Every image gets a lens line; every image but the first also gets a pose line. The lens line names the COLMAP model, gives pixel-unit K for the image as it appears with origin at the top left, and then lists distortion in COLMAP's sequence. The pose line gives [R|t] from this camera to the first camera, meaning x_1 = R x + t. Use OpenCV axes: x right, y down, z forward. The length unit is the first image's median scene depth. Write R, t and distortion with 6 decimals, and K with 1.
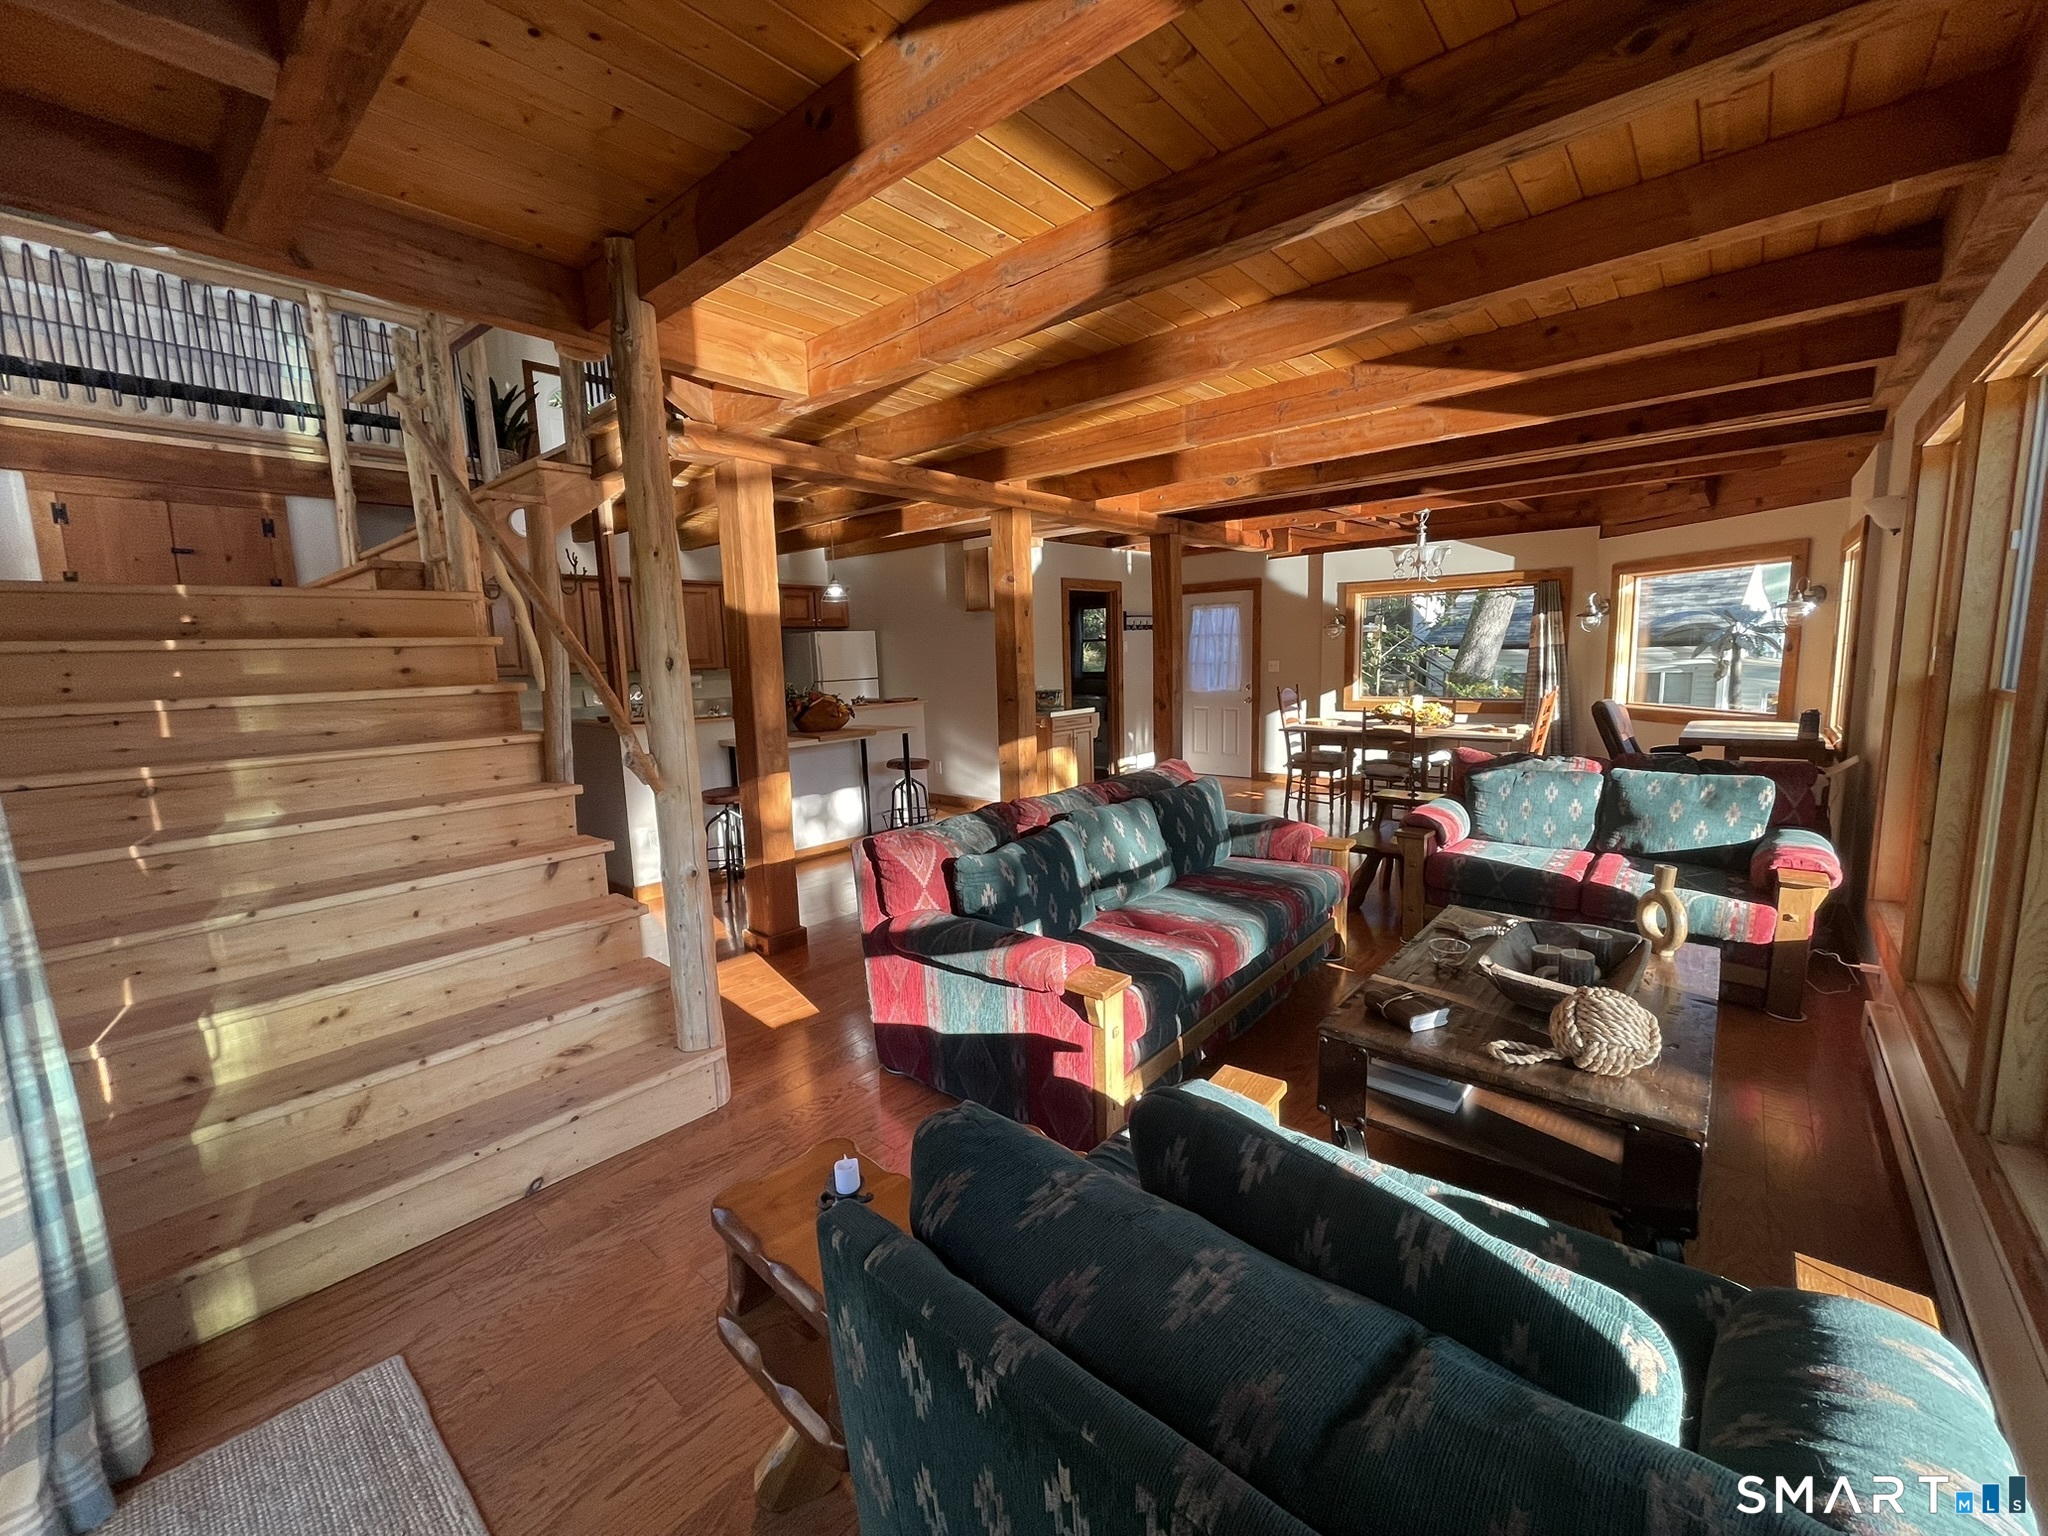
lens RADIAL K [[821.4, 0, 1022.7], [0, 821.4, 762.4], [0, 0, 1]] dist [-0.001700, 0.001353]
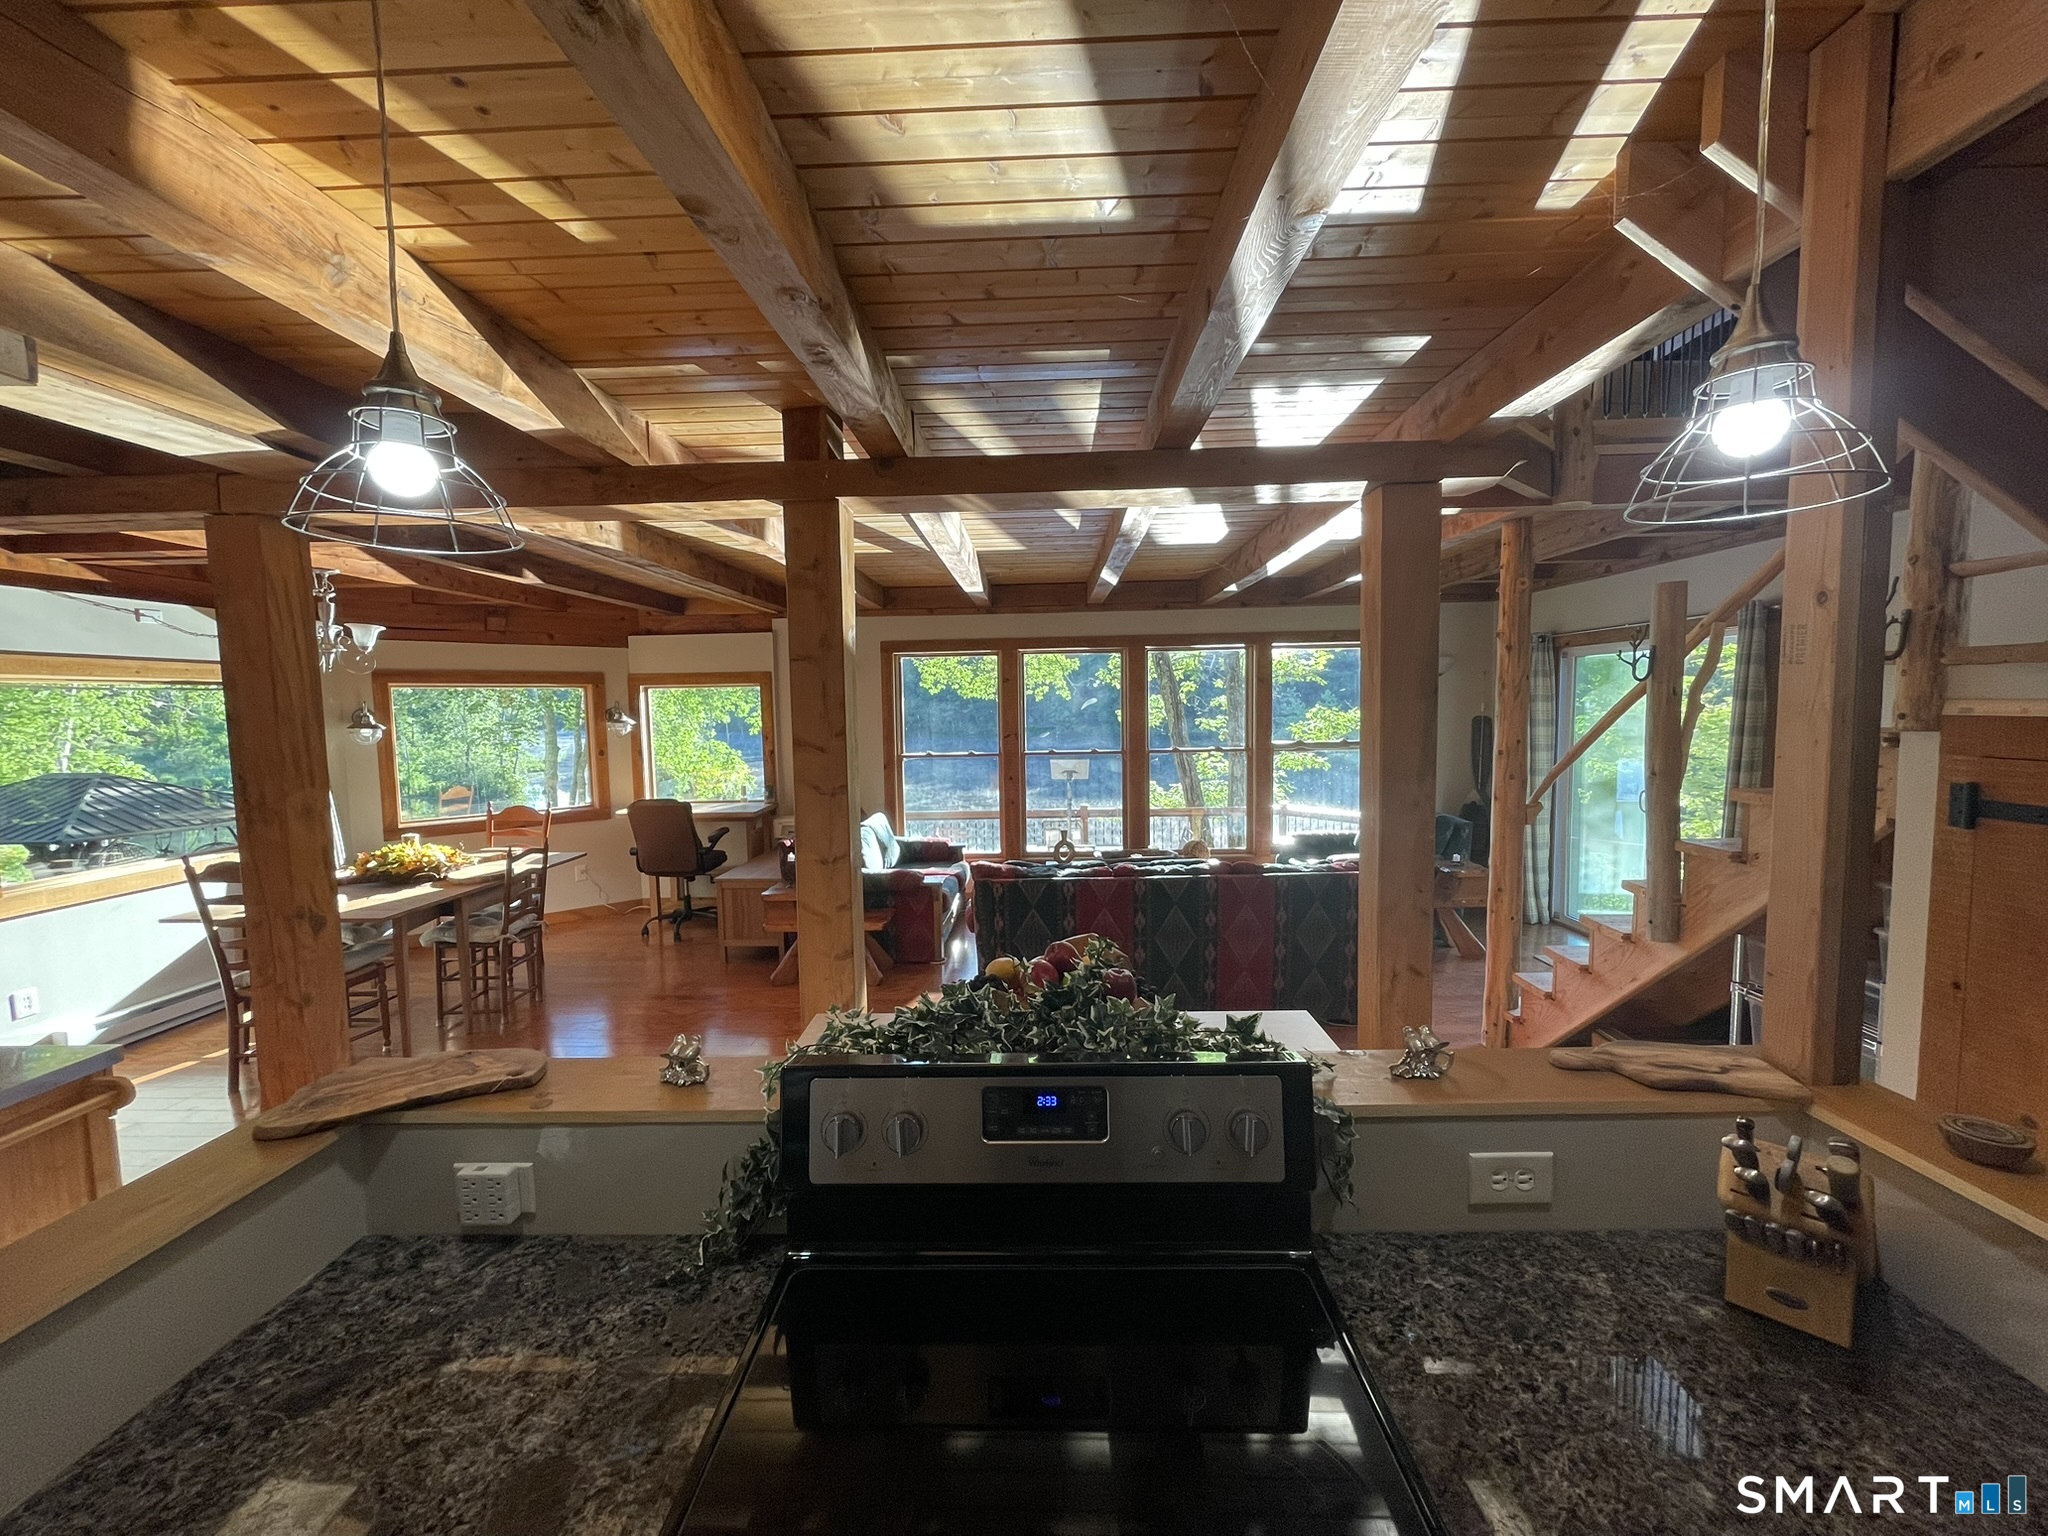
lens RADIAL K [[821.8, 0, 1025.2], [0, 821.8, 761.9], [0, 0, 1]] dist [-0.002330, -0.000225]
pose [[-0.634940, -0.018187, 0.772347, -0.642890], [0.141684, 0.980026, 0.139554, -0.262734], [-0.759458, 0.198038, -0.619681, 1.607775]]
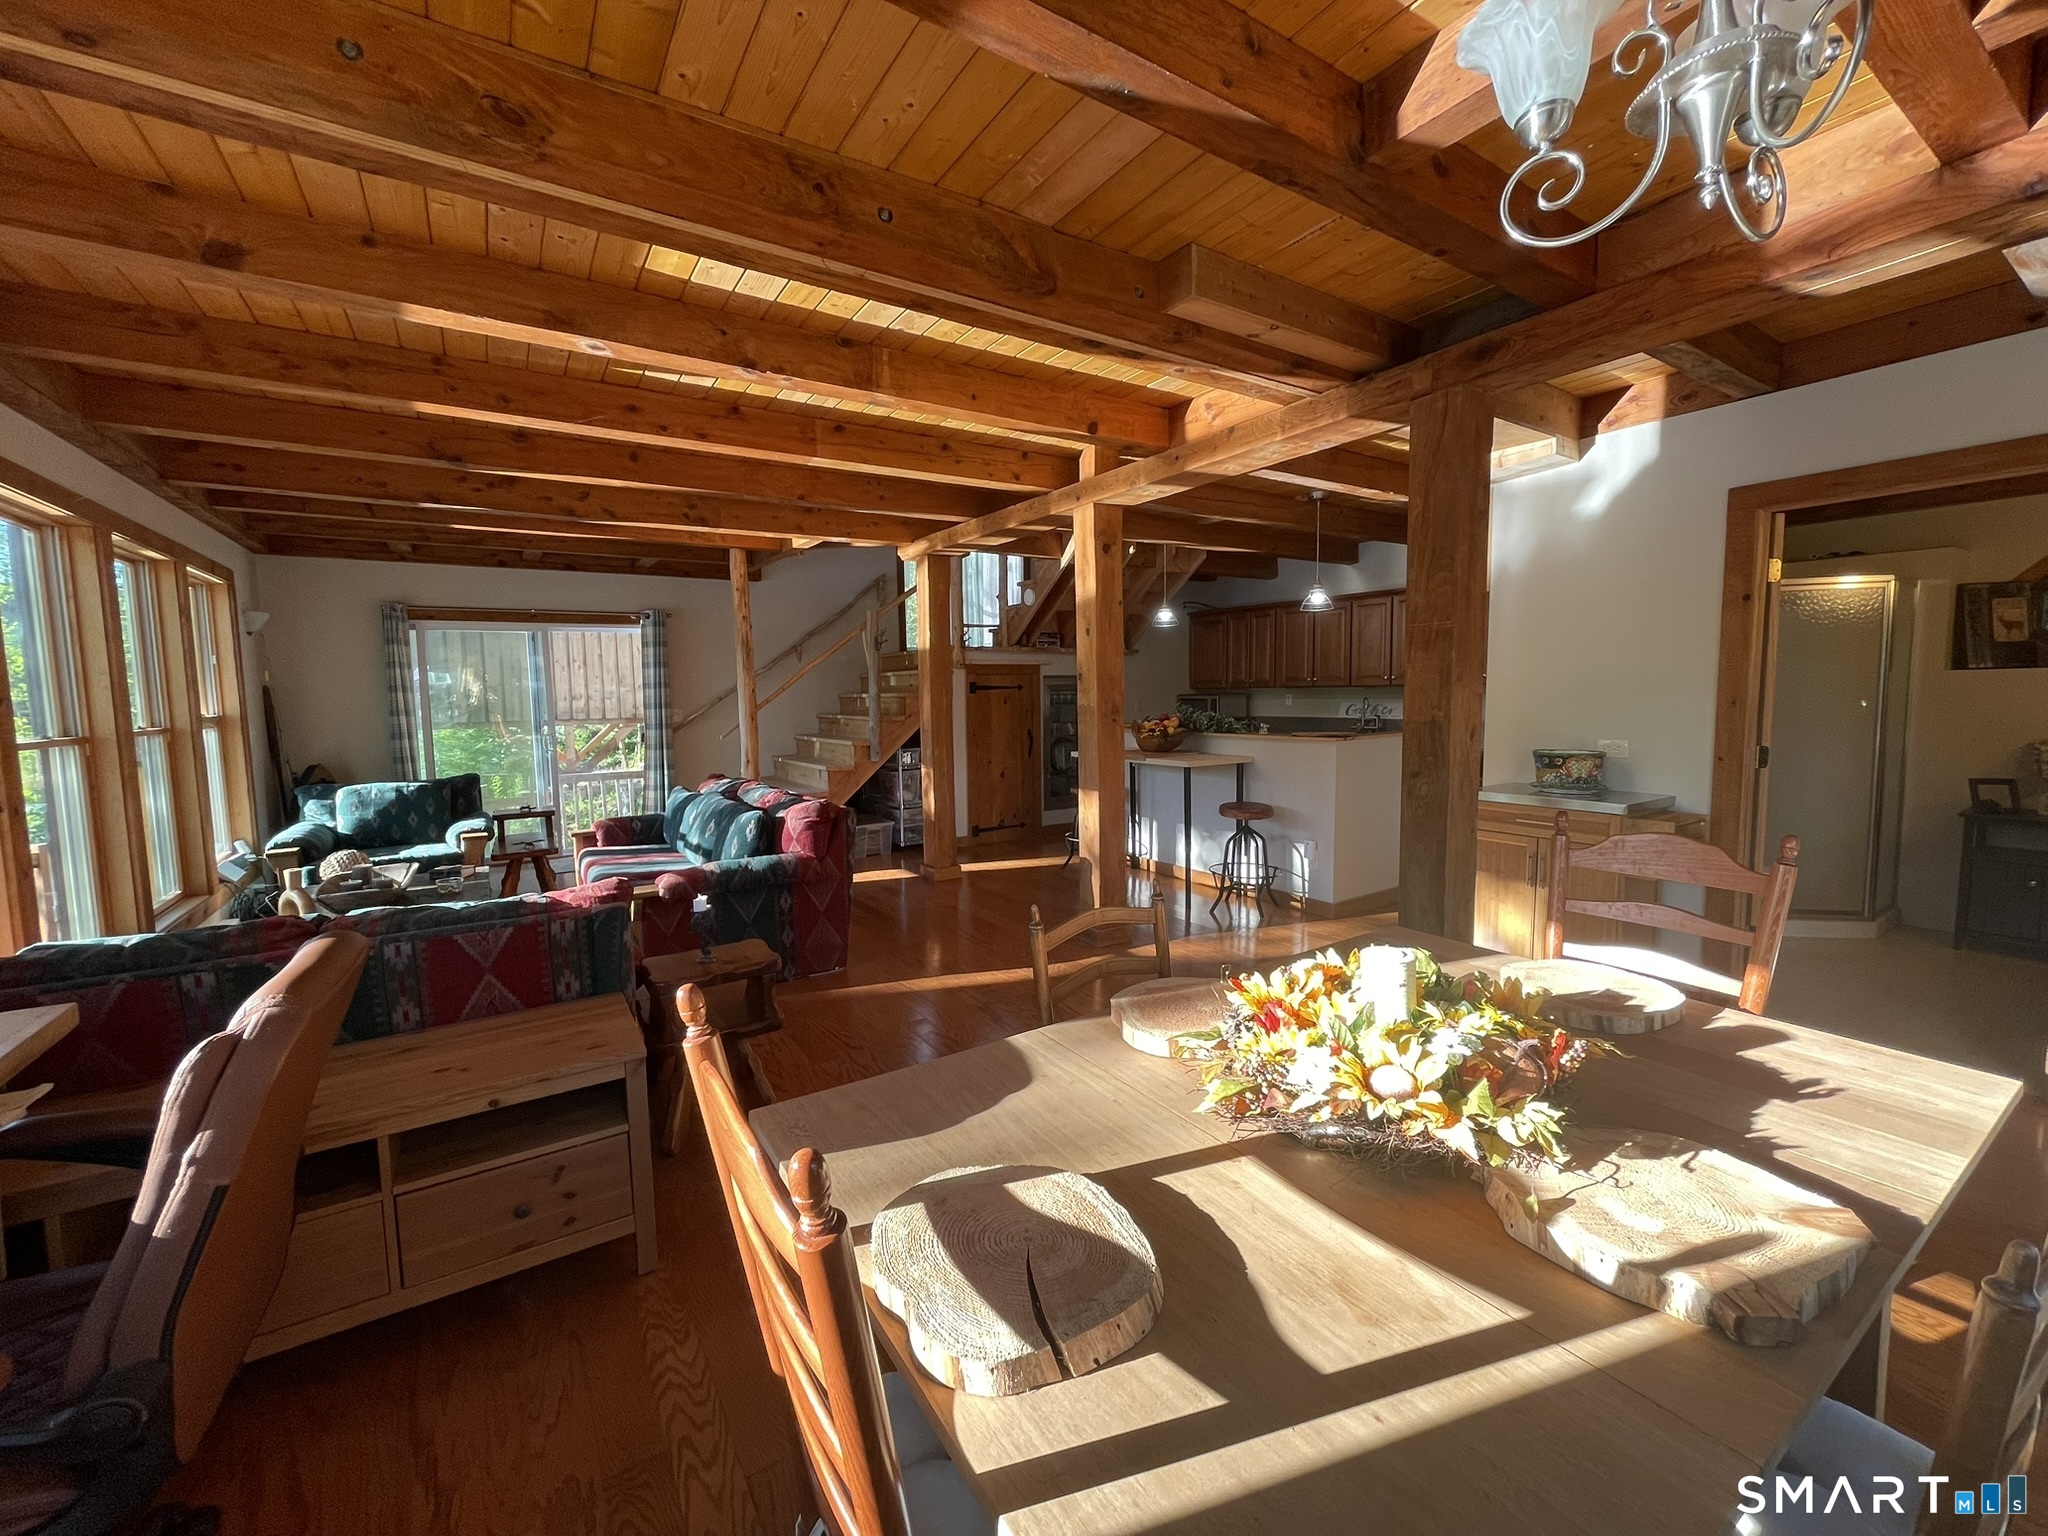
lens RADIAL K [[821.8, 0, 1025.2], [0, 821.8, 761.9], [0, 0, 1]] dist [-0.002330, -0.000225]
pose [[-0.272981, 0.117556, -0.954810, 1.044870], [-0.108497, 0.982411, 0.151974, -0.223947], [0.955882, 0.145080, -0.255425, 1.510464]]
